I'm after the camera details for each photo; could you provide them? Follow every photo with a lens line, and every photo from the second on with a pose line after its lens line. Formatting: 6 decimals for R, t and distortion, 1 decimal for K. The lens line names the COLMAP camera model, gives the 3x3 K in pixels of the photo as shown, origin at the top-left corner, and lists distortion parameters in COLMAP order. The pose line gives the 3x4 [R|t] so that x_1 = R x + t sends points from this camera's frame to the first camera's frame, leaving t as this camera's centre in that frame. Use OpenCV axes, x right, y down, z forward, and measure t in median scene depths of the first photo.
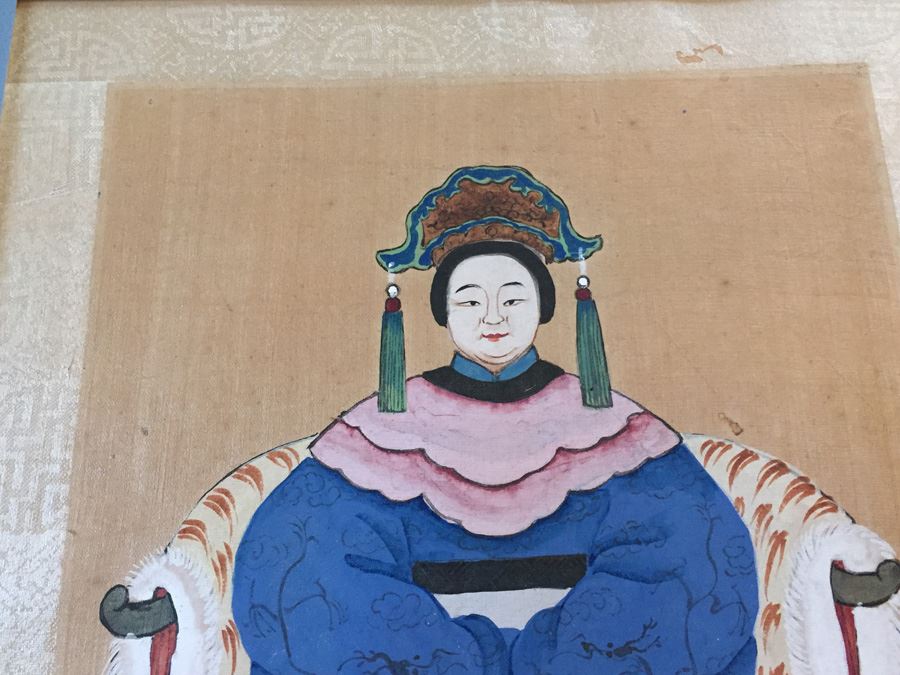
lens RADIAL K [[865.6, 0, 453.4], [0, 865.6, 332.4], [0, 0, 1]] dist [0.045974, 0.000000]
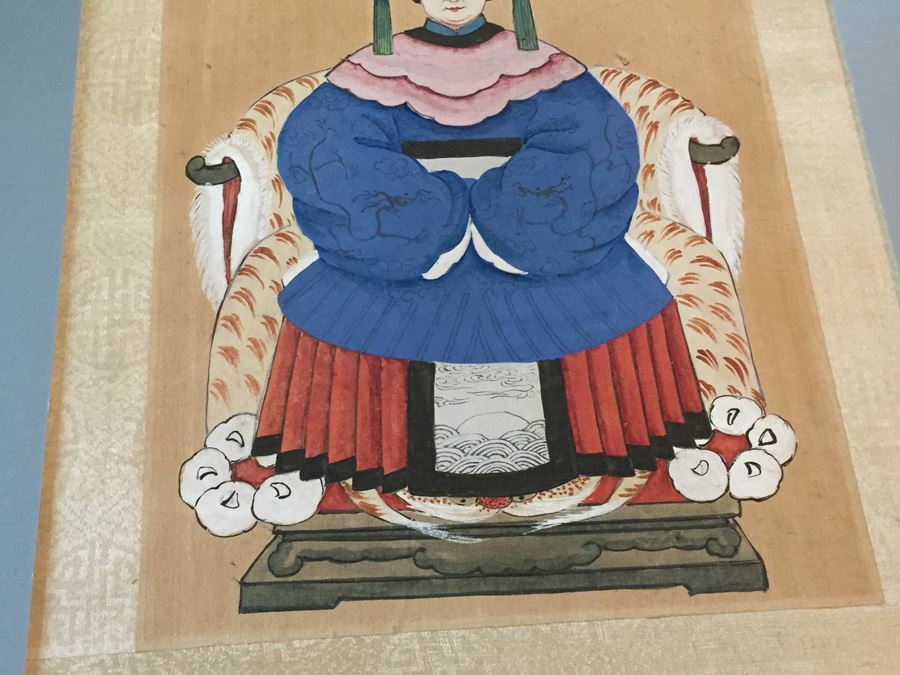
lens RADIAL K [[1052.0, 0, 447.6], [0, 1052.0, 335.7], [0, 0, 1]] dist [0.059646, 0.000000]
pose [[0.999222, -0.022229, 0.032585, -0.031990], [0.025286, 0.994999, -0.096628, 0.706145], [-0.030274, 0.097377, 0.994787, -0.664090]]
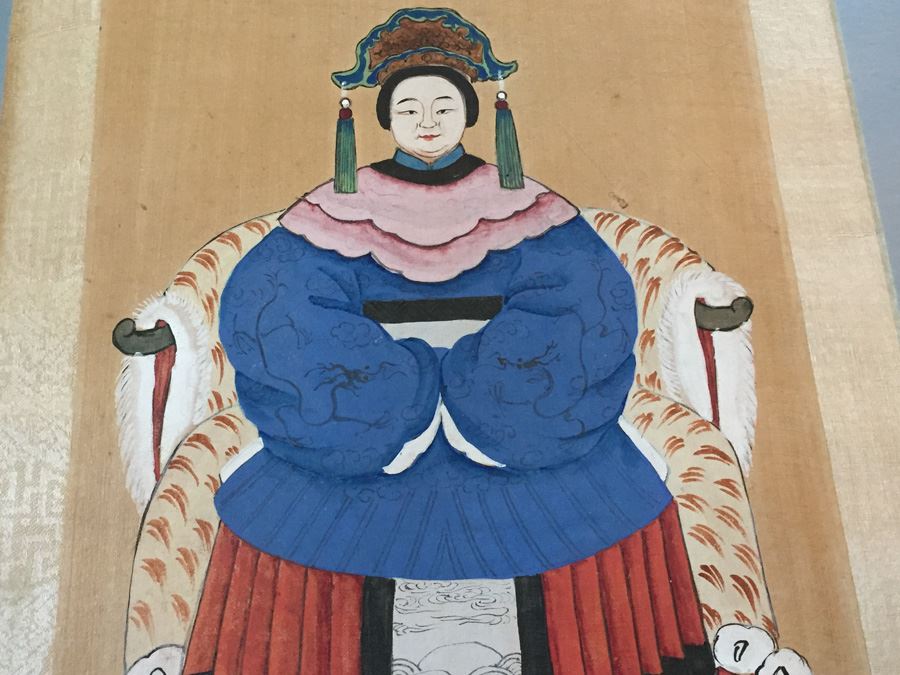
lens RADIAL K [[1052.0, 0, 450.9], [0, 1052.0, 334.1], [0, 0, 1]] dist [0.059646, 0.000000]
pose [[0.999541, -0.011260, 0.028128, 0.033686], [0.012911, 0.998161, -0.059230, 0.376509], [-0.027410, 0.059566, 0.997848, -0.479487]]
